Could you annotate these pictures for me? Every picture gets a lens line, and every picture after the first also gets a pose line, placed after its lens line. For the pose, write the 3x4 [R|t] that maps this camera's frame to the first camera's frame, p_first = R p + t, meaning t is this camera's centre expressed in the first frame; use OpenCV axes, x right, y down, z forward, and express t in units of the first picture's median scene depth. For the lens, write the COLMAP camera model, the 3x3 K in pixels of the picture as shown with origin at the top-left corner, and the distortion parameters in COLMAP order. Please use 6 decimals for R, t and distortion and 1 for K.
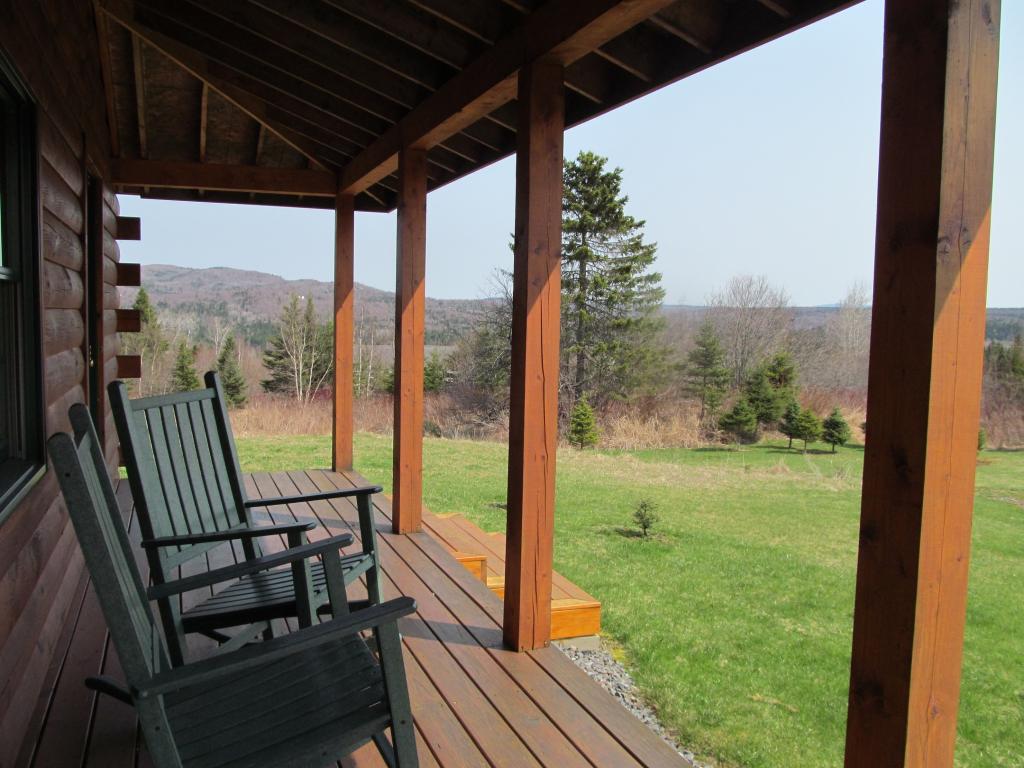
lens RADIAL K [[854.3, 0, 502.4], [0, 854.3, 378.0], [0, 0, 1]] dist [-0.066019, 0.038306]
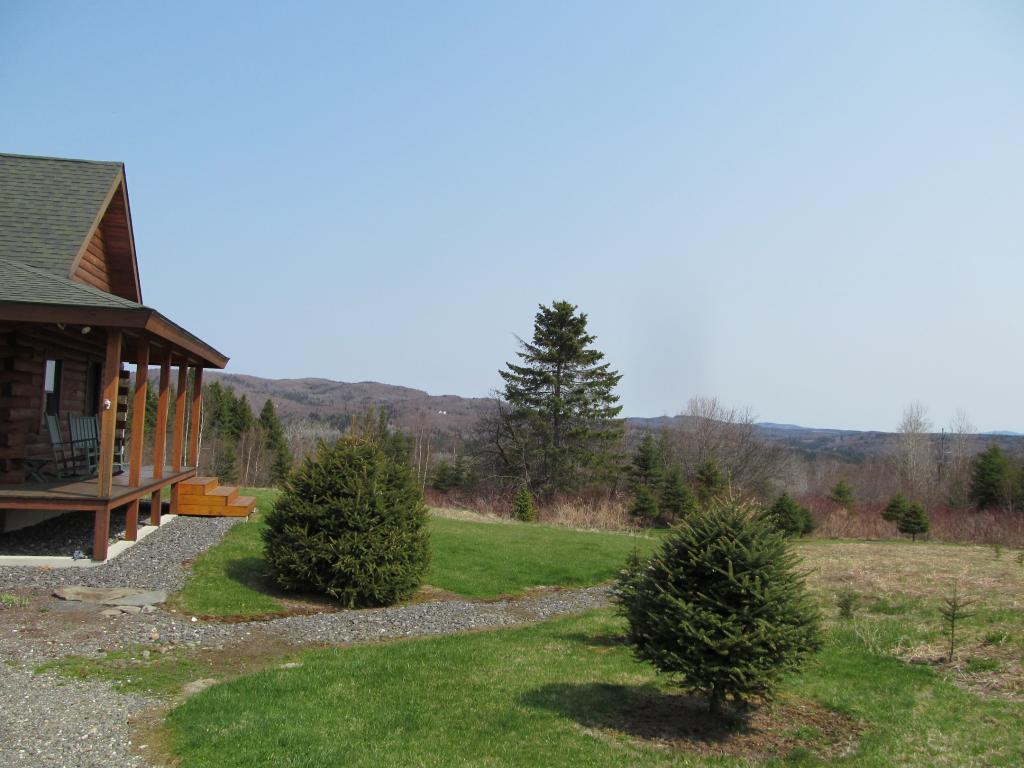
lens RADIAL K [[854.3, 0, 502.4], [0, 854.3, 378.0], [0, 0, 1]] dist [-0.066019, 0.038306]
pose [[0.986185, 0.015501, -0.164924, 0.231105], [-0.038104, 0.990141, -0.134791, 0.031094], [0.161208, 0.139213, 0.977053, -0.281388]]
